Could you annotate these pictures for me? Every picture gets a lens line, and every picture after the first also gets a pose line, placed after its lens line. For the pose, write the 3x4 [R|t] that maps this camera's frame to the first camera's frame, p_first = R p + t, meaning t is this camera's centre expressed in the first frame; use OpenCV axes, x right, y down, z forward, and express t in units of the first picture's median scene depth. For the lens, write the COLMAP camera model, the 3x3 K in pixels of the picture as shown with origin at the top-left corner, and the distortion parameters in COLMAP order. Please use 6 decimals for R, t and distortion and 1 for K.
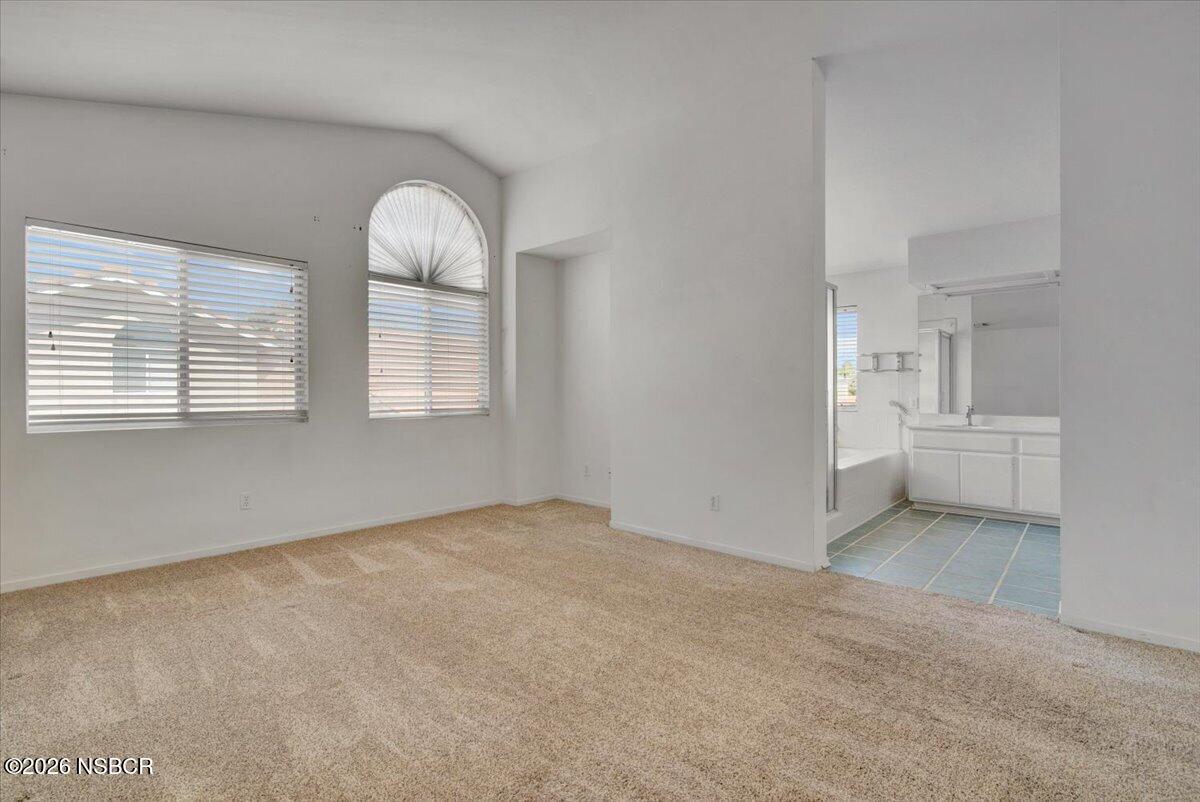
lens RADIAL K [[560.4, 0, 602.2], [0, 560.4, 391.7], [0, 0, 1]] dist [-0.019591, -0.000335]
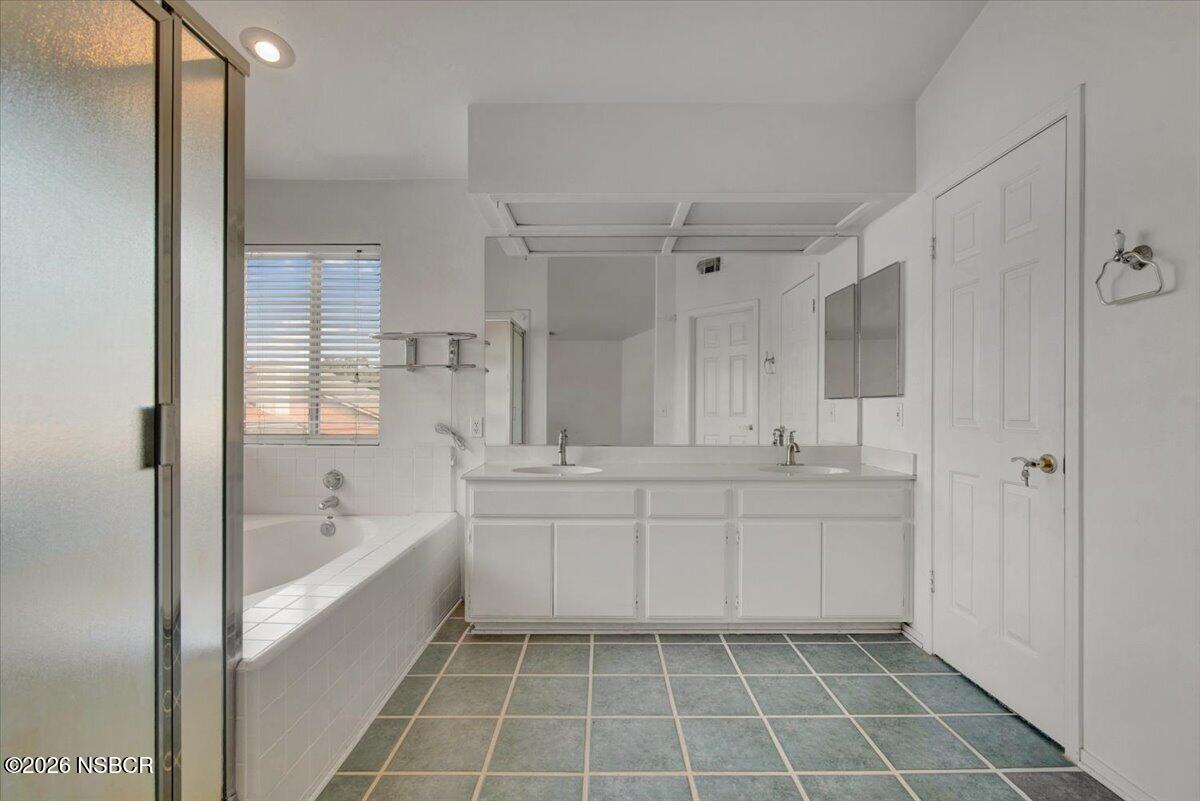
lens RADIAL K [[560.4, 0, 602.2], [0, 560.4, 391.2], [0, 0, 1]] dist [-0.019591, -0.000335]
pose [[0.746386, 0.027352, 0.664951, 0.280552], [-0.000479, 0.999177, -0.040562, 0.006667], [-0.665513, 0.029957, 0.745785, 0.497035]]
